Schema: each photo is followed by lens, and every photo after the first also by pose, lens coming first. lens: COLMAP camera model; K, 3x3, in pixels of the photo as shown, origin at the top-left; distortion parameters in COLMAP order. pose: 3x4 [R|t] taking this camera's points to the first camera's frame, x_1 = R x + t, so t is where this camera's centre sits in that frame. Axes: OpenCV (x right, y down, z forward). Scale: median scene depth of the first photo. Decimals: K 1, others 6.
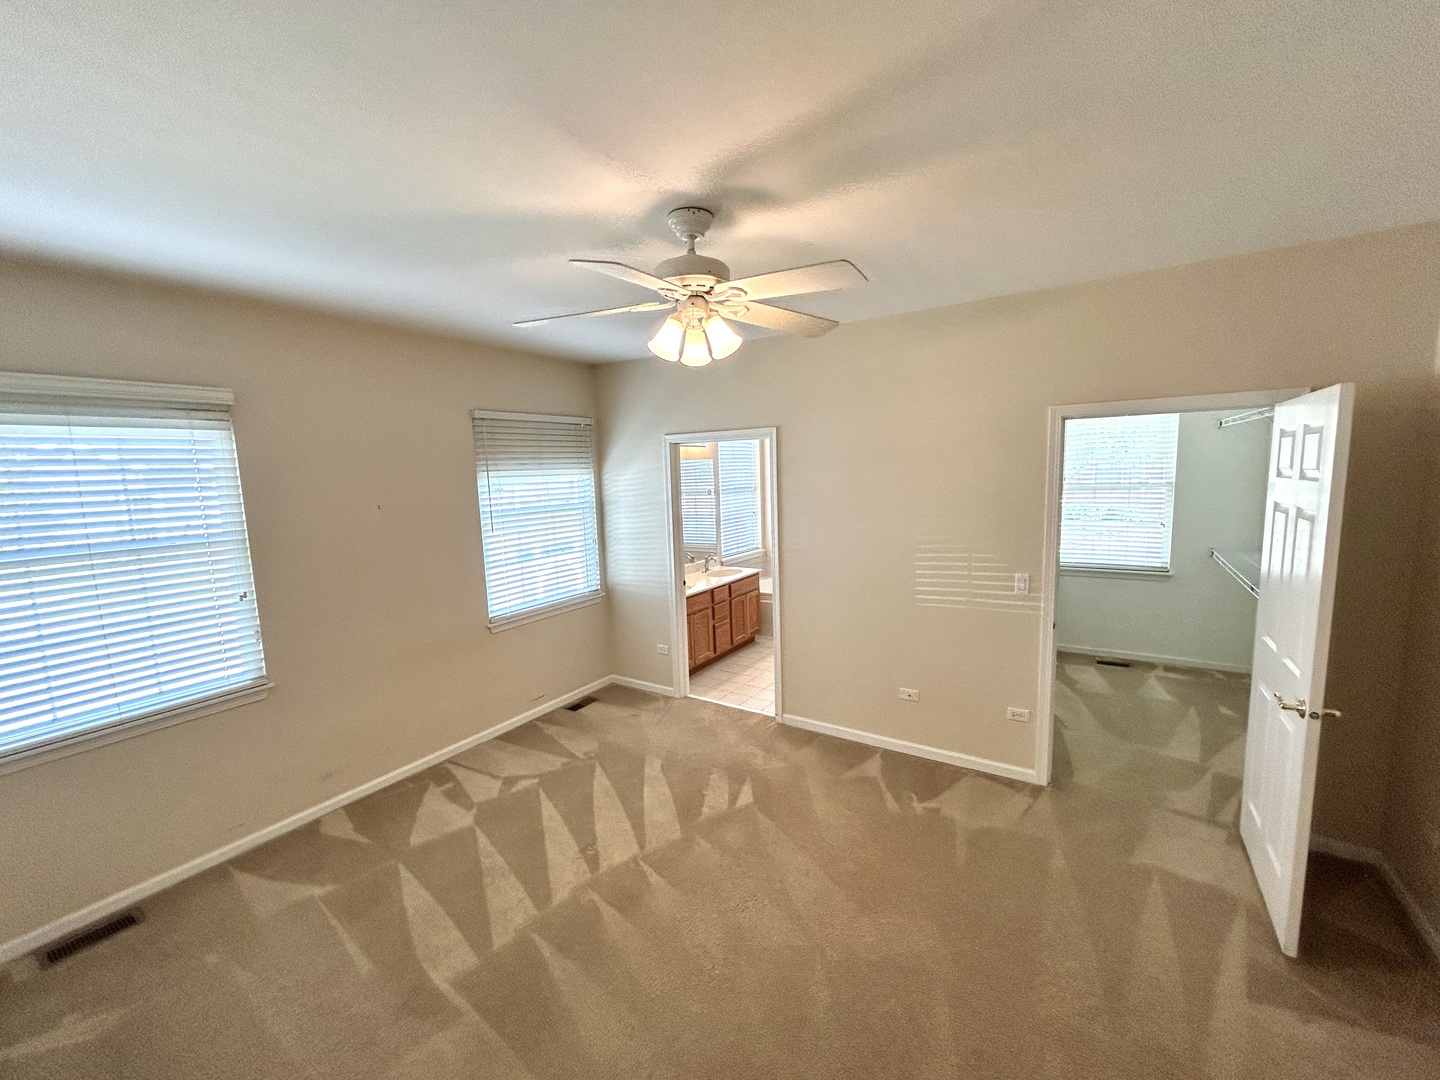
lens RADIAL K [[584.3, 0, 724.1], [0, 584.3, 537.9], [0, 0, 1]] dist [0.001144, 0.000719]
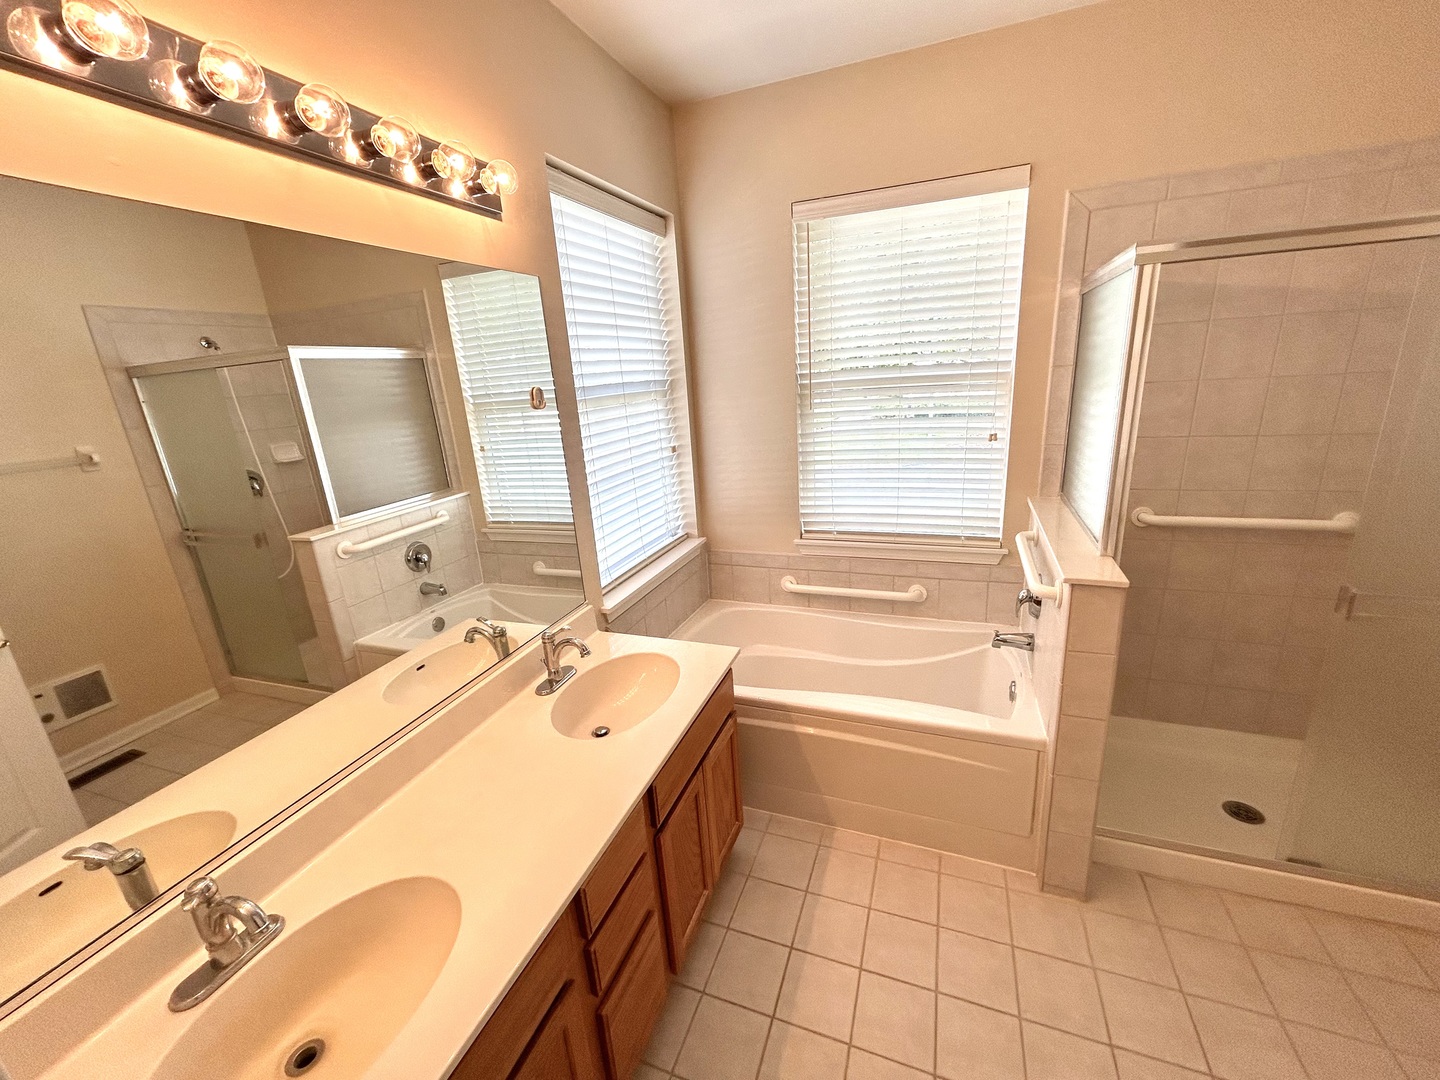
lens RADIAL K [[584.3, 0, 720.2], [0, 584.3, 542.7], [0, 0, 1]] dist [0.001144, 0.000719]
pose [[0.978270, -0.103374, 0.179729, 0.005150], [0.076461, 0.985616, 0.150711, -0.042805], [-0.192724, -0.133694, 0.972103, 0.676588]]
